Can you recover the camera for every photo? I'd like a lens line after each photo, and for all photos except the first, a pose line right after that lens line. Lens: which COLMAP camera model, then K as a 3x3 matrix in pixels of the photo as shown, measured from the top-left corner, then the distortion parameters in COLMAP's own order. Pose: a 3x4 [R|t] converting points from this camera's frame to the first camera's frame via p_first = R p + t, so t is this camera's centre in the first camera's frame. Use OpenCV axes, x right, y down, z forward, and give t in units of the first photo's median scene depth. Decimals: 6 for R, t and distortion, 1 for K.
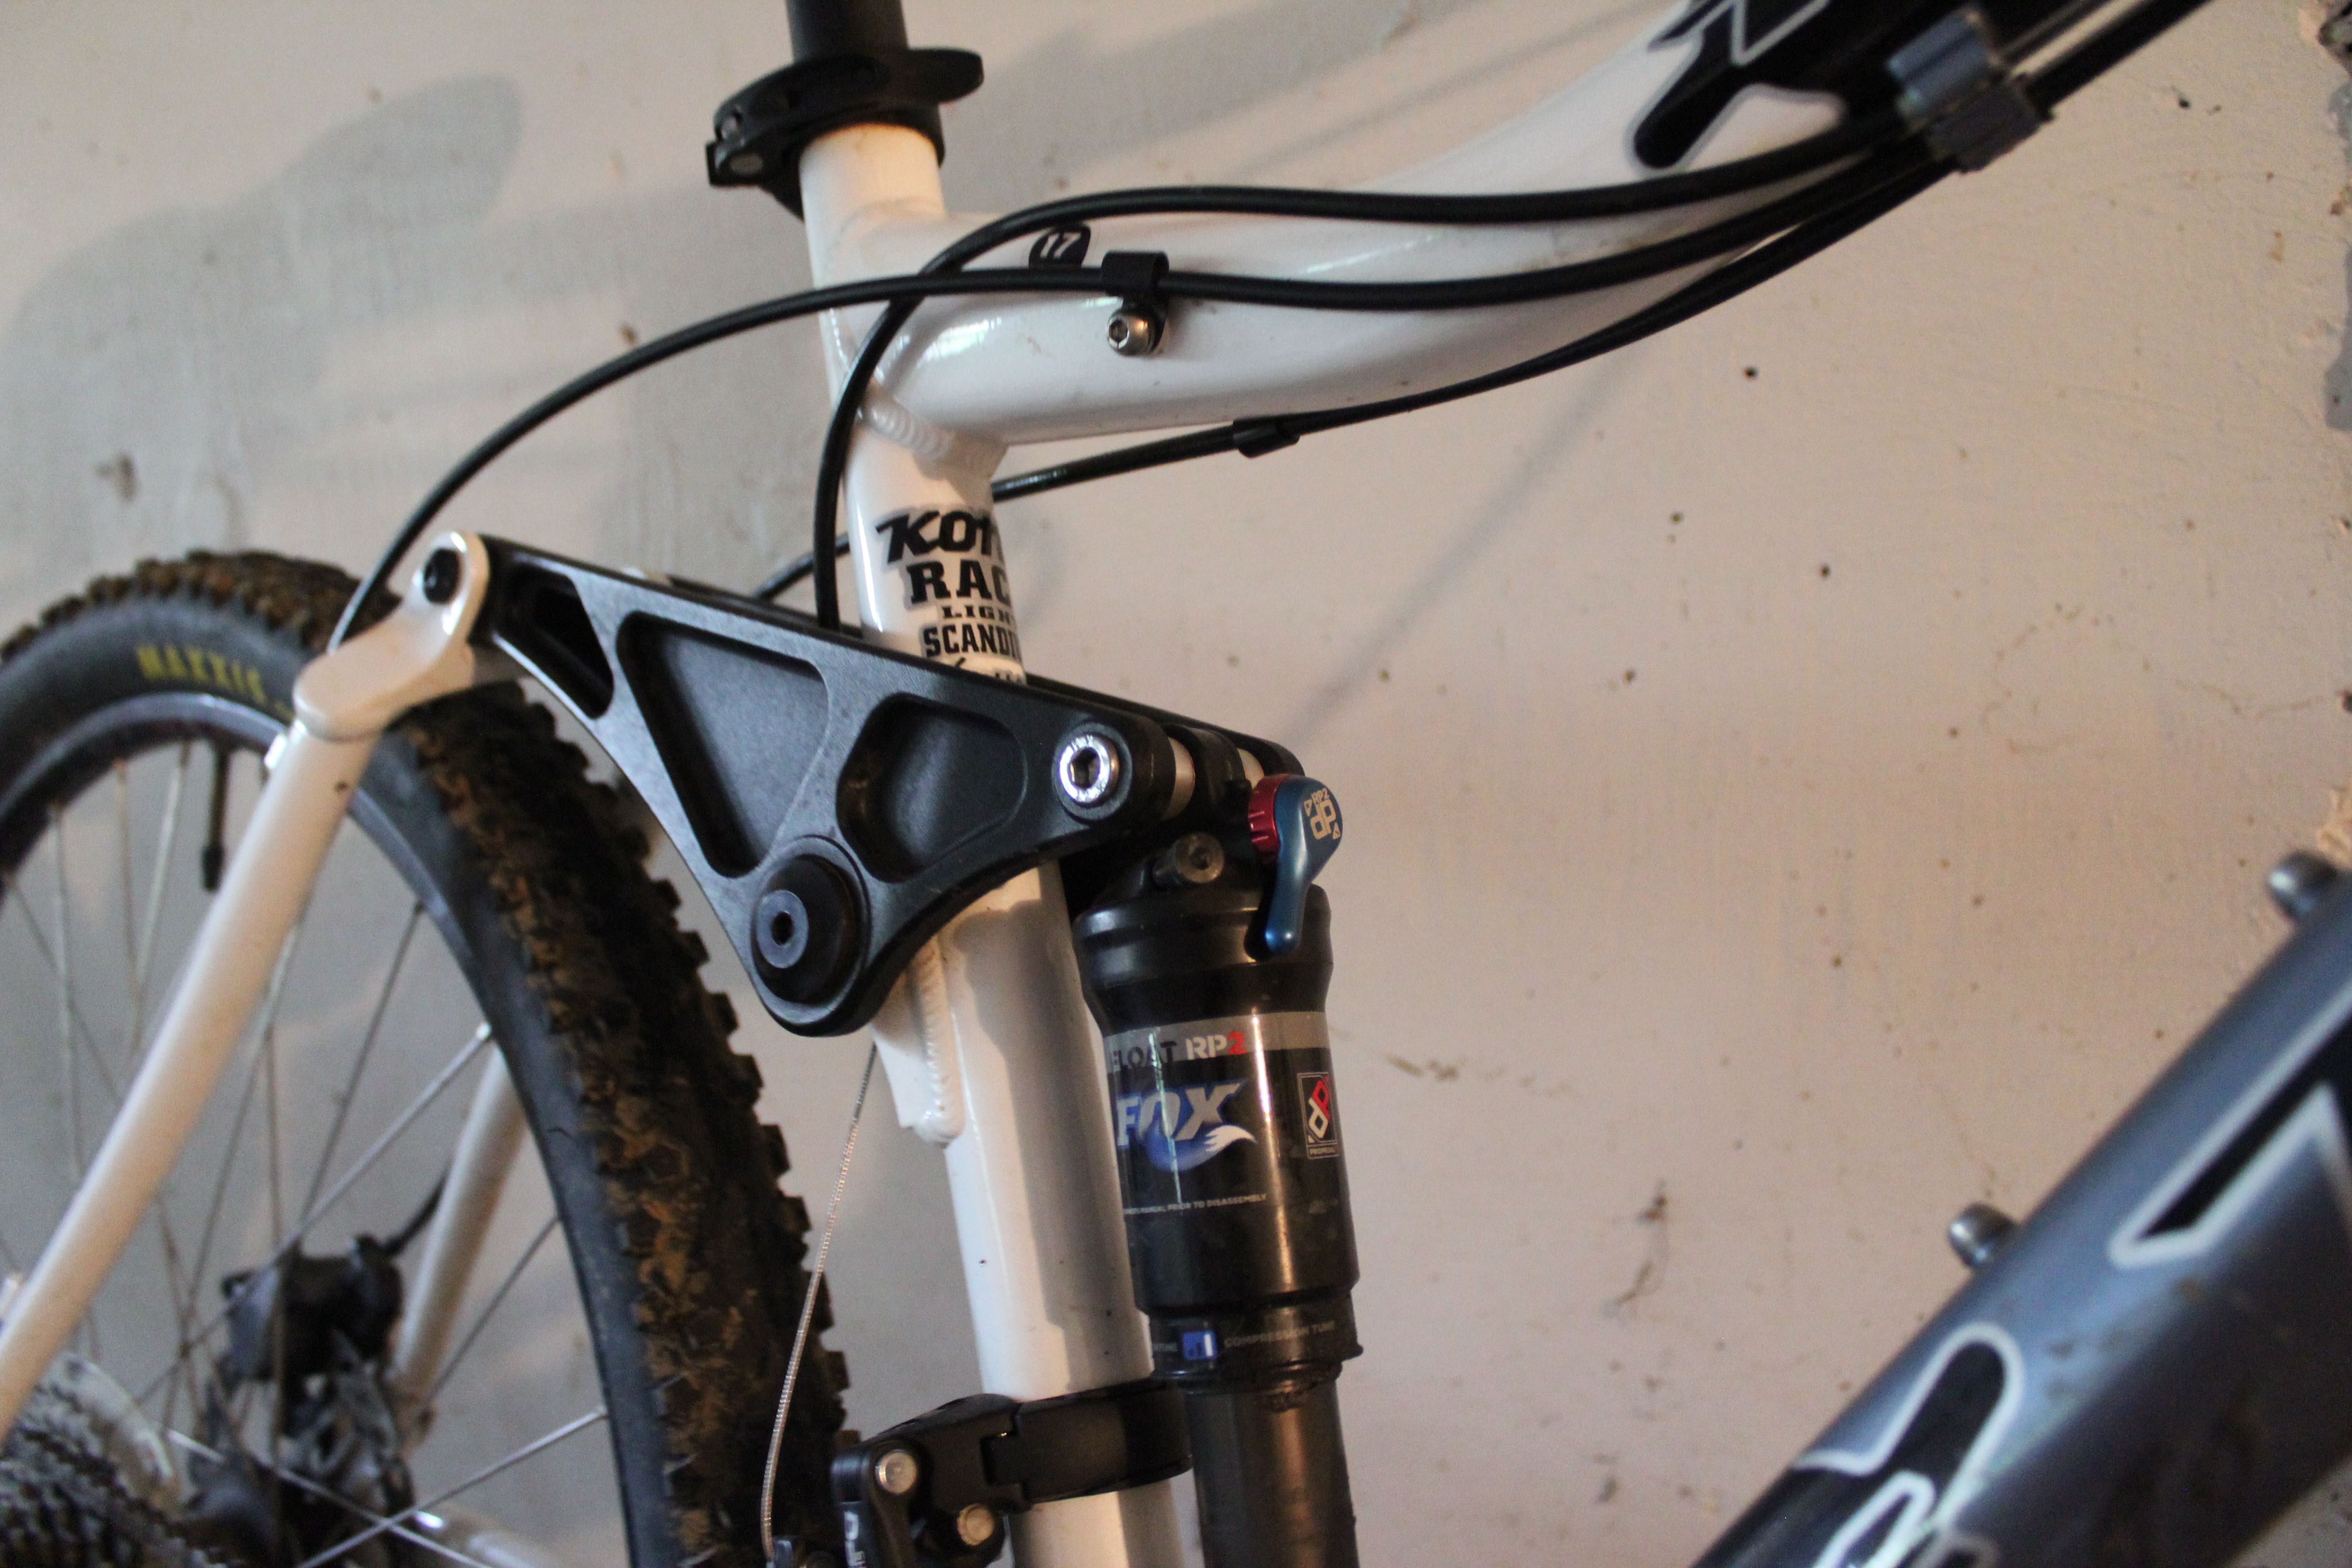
lens RADIAL K [[1954.8, 0, 1176.0], [0, 1954.8, 784.0], [0, 0, 1]] dist [-0.173993, 0.156571]
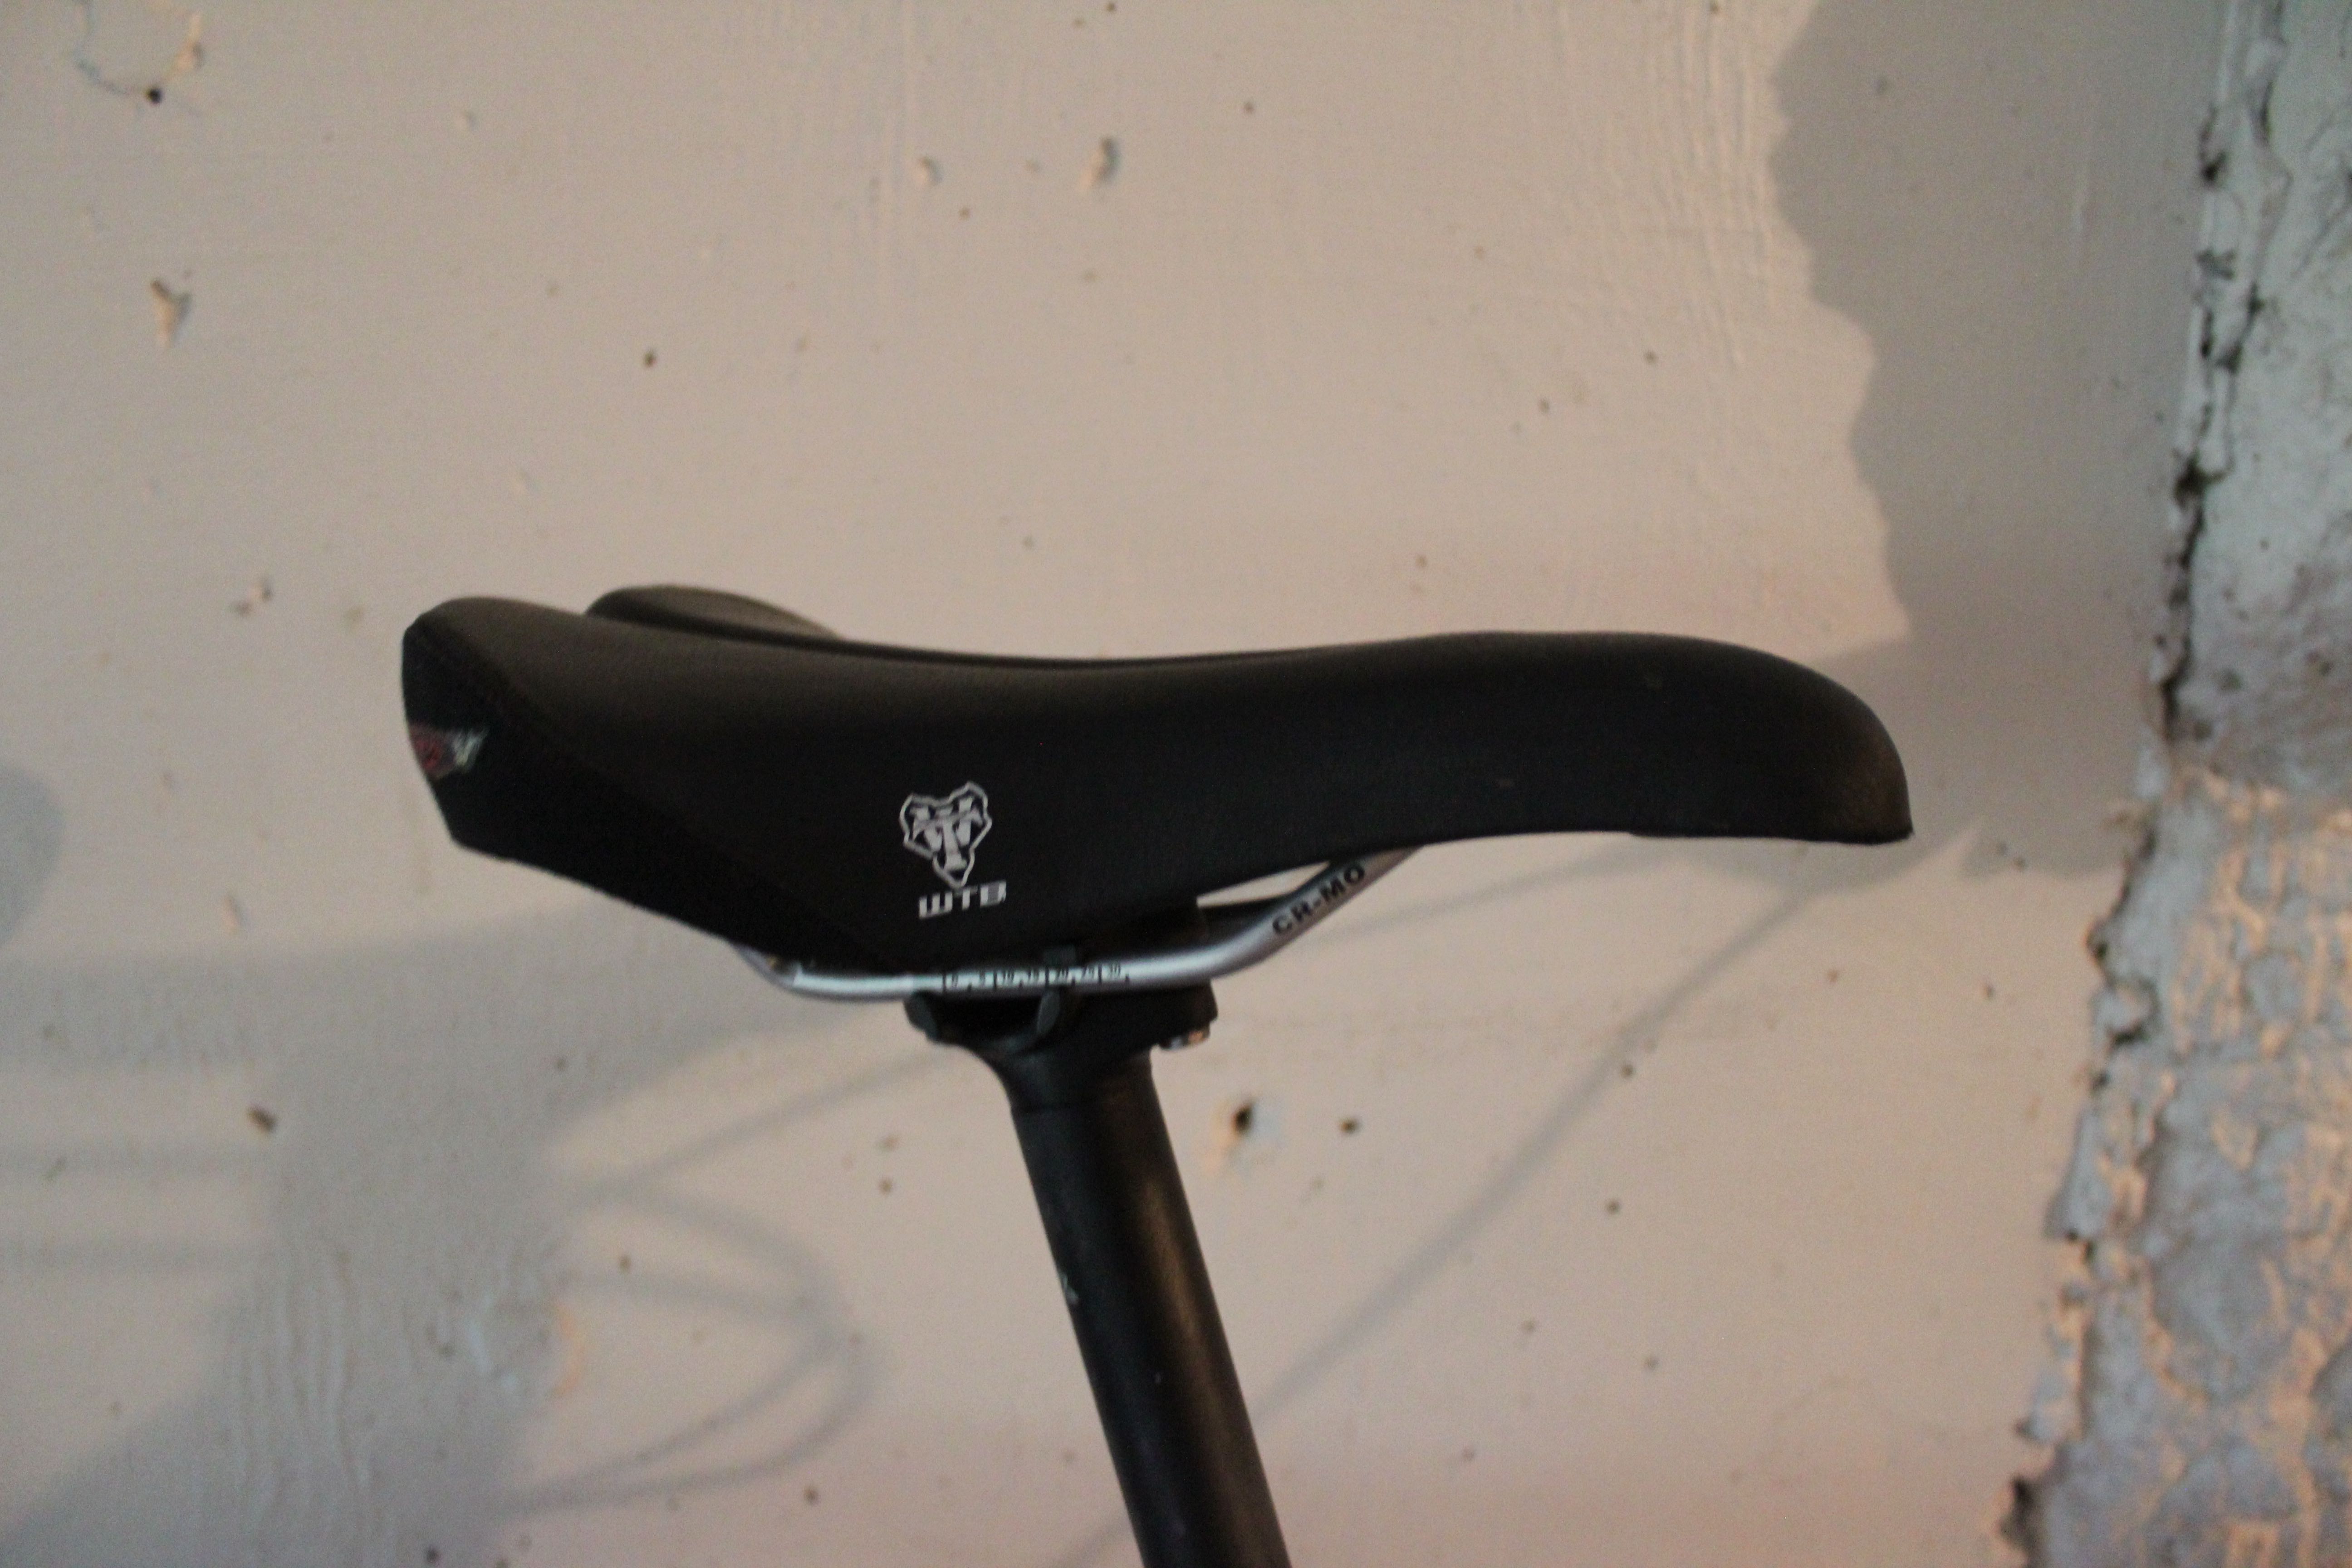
lens RADIAL K [[1935.9, 0, 1176.0], [0, 1935.9, 784.0], [0, 0, 1]] dist [-0.179402, 0.164640]
pose [[0.865831, -0.072643, 0.495035, -0.624469], [-0.008873, 0.987019, 0.160357, -0.935708], [-0.500258, -0.143235, 0.853947, 0.404766]]
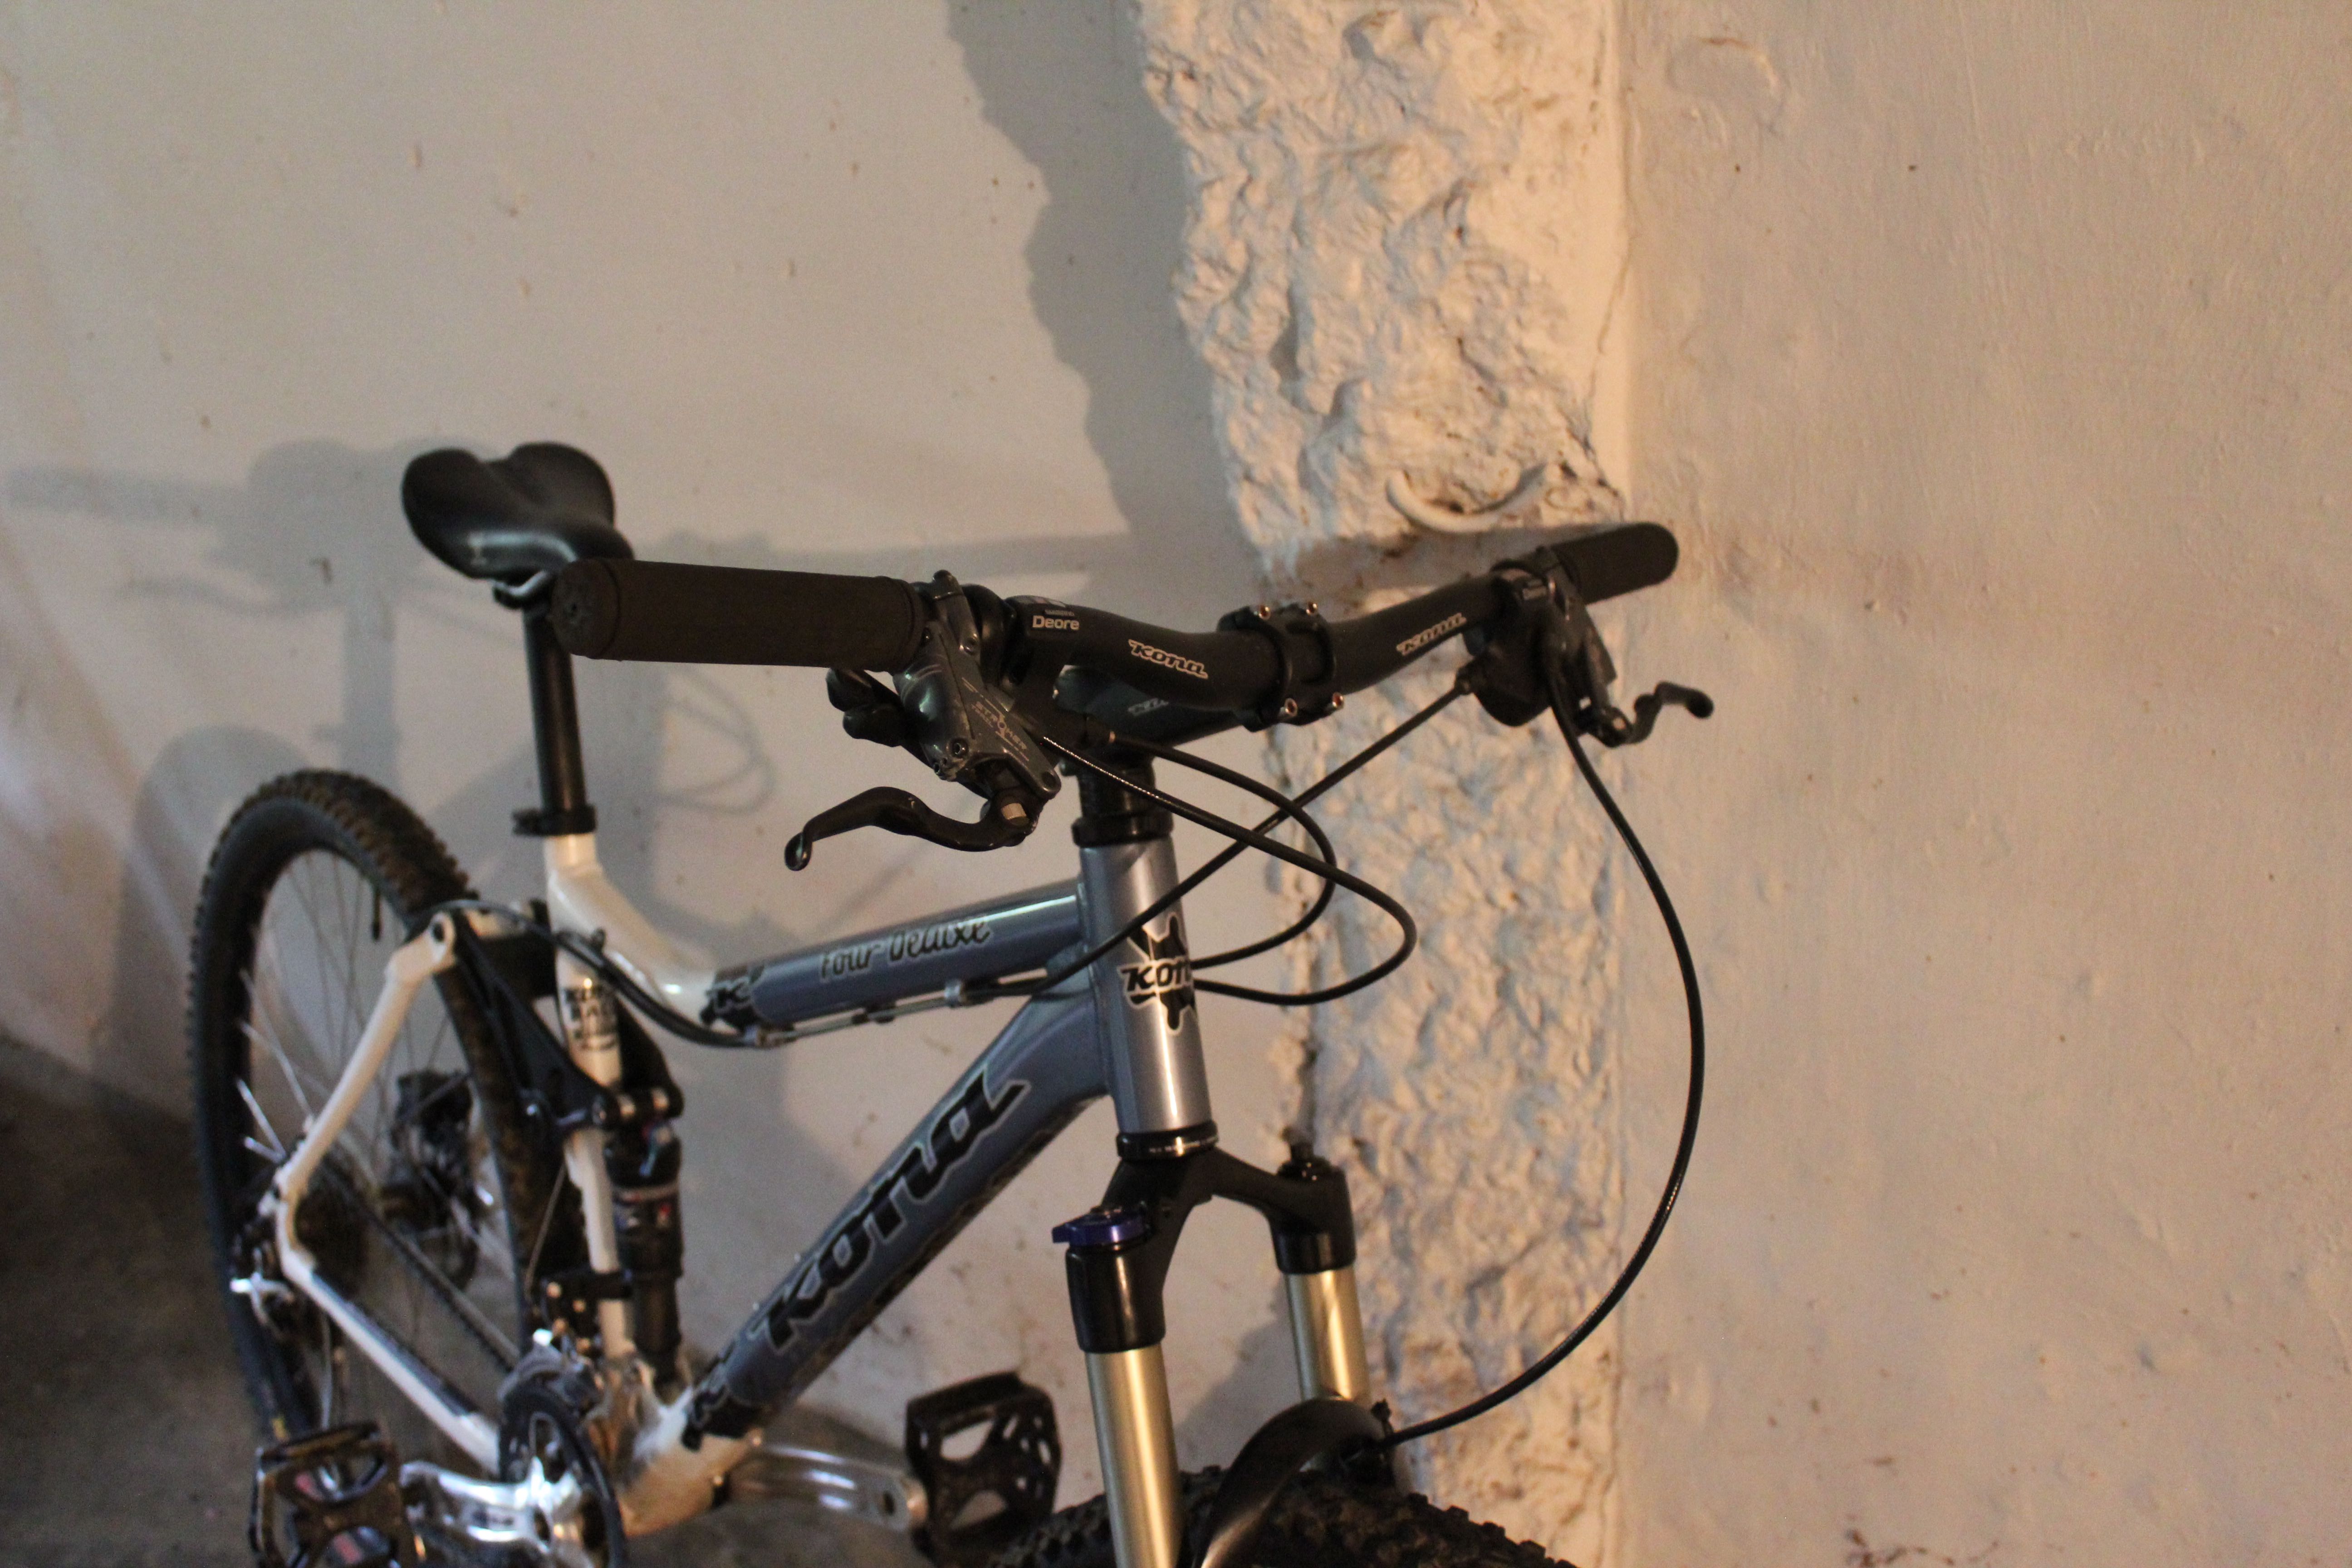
lens RADIAL K [[2454.0, 0, 1176.0], [0, 2454.0, 784.0], [0, 0, 1]] dist [-0.159994, 0.199612]
pose [[0.978236, 0.103570, -0.179800, 1.397769], [-0.035873, 0.937888, 0.345079, -1.742313], [0.204372, -0.331118, 0.921191, -2.124523]]
